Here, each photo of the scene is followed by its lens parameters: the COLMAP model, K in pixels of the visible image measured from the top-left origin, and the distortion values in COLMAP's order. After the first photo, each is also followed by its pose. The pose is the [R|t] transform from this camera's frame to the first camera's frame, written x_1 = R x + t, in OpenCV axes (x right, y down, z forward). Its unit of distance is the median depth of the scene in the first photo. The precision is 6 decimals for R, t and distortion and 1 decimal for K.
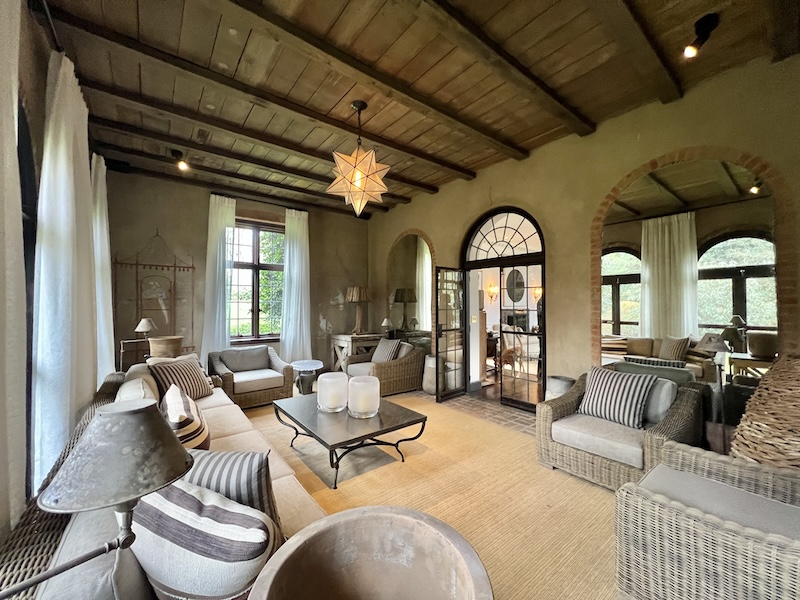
lens RADIAL K [[321.4, 0, 400.0], [0, 321.4, 300.0], [0, 0, 1]] dist [-0.000073, -0.000010]
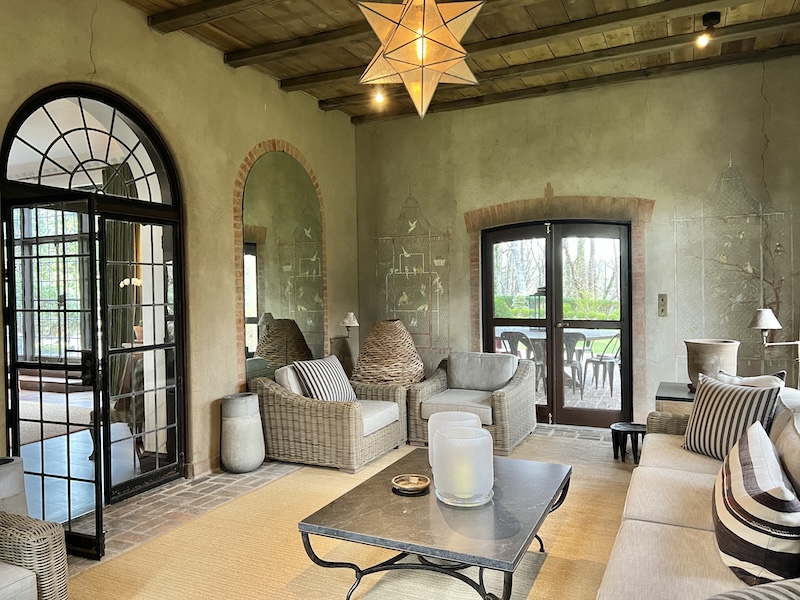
lens RADIAL K [[597.3, 0, 400.0], [0, 597.3, 300.0], [0, 0, 1]] dist [0.002989, -0.000145]
pose [[-0.447910, -0.013051, 0.893983, -0.606889], [0.005851, 0.999829, 0.017527, 0.006710], [-0.894059, 0.013082, -0.447757, 0.918761]]
